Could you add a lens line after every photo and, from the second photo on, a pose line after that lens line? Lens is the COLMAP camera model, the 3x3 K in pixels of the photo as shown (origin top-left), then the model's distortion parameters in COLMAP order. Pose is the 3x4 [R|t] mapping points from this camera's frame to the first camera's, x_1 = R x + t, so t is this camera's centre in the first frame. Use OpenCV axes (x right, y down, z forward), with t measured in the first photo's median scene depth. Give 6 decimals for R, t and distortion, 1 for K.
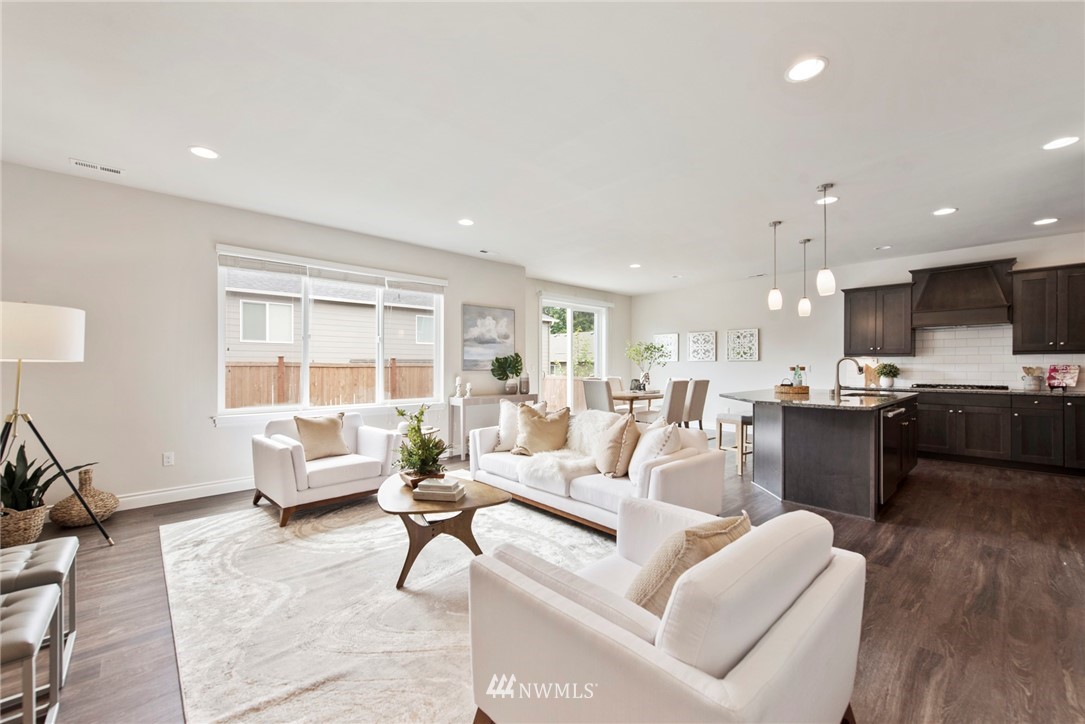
lens RADIAL K [[439.4, 0, 542.2], [0, 439.4, 363.2], [0, 0, 1]] dist [0.003551, -0.000027]
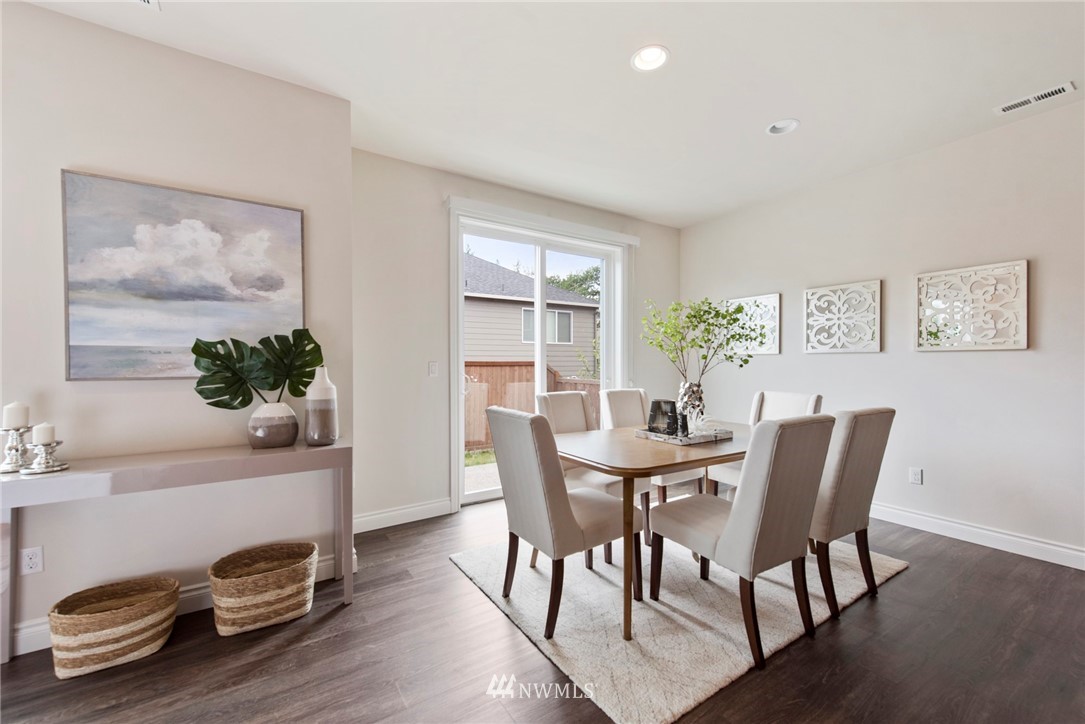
lens RADIAL K [[439.4, 0, 547.0], [0, 439.4, 362.3], [0, 0, 1]] dist [0.003551, -0.000027]
pose [[0.986540, -0.001711, -0.163511, 0.193595], [0.002582, 0.999984, 0.005119, 0.002285], [0.163500, -0.005472, 0.986528, 0.678503]]
